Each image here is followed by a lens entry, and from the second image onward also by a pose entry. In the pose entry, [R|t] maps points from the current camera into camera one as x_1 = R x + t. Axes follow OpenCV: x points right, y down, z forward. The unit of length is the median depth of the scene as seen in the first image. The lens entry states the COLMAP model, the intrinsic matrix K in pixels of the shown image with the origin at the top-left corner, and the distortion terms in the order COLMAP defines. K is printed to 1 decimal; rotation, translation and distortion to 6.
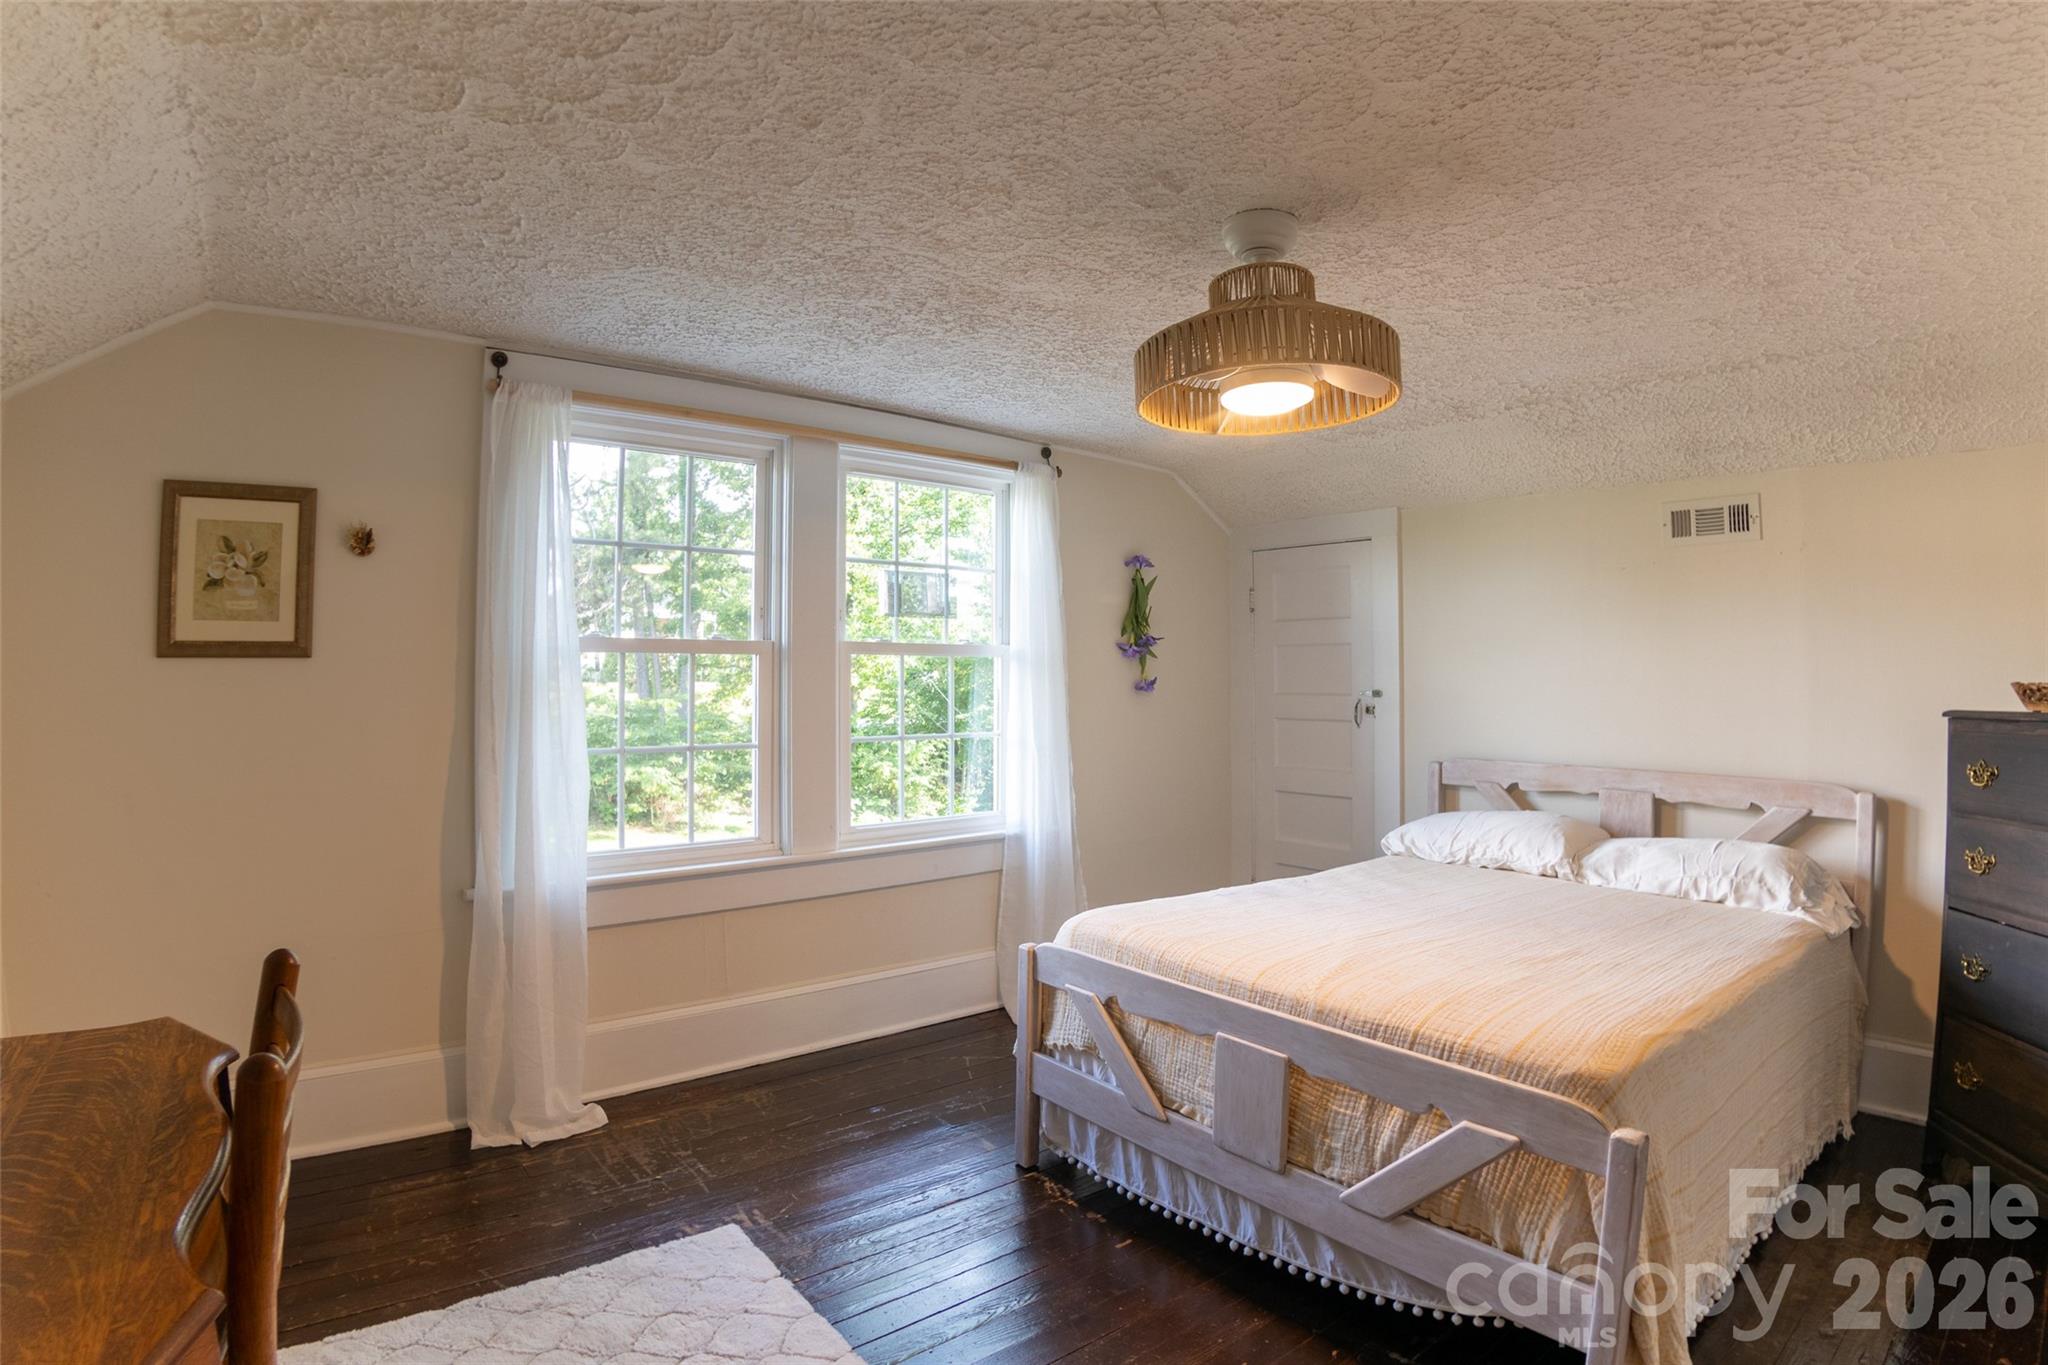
lens RADIAL K [[1009.9, 0, 1000.6], [0, 1009.9, 667.3], [0, 0, 1]] dist [-0.100177, 0.001023]
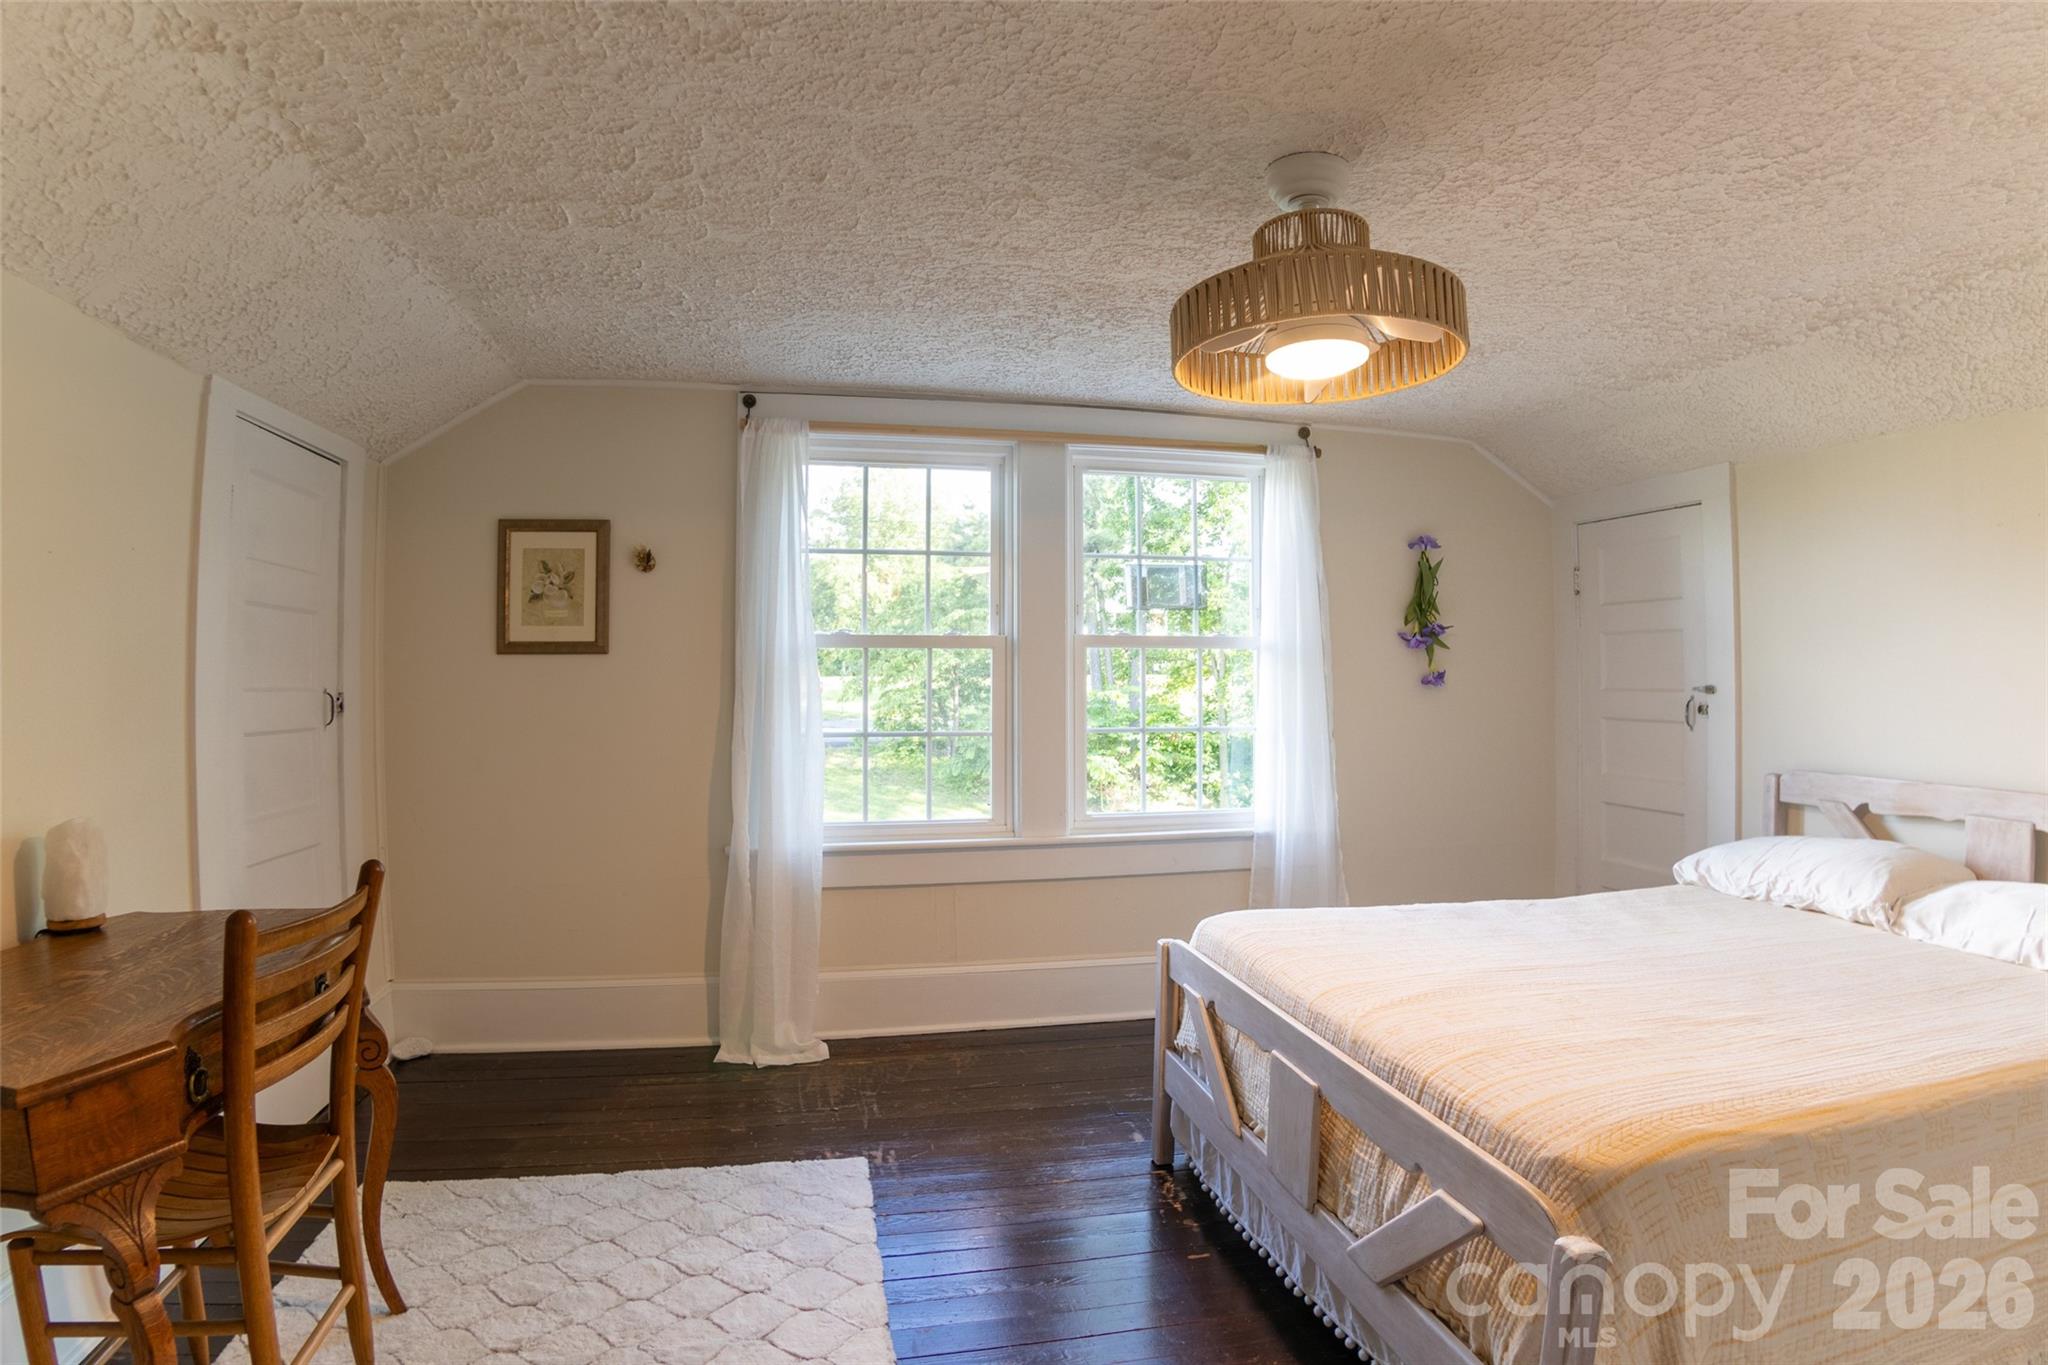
lens RADIAL K [[1009.9, 0, 1000.6], [0, 1009.9, 667.3], [0, 0, 1]] dist [-0.100177, 0.001023]
pose [[0.897333, -0.001550, -0.441351, 0.302775], [0.003678, 0.999985, 0.003966, 0.004114], [0.441338, -0.005182, 0.897326, 0.045307]]
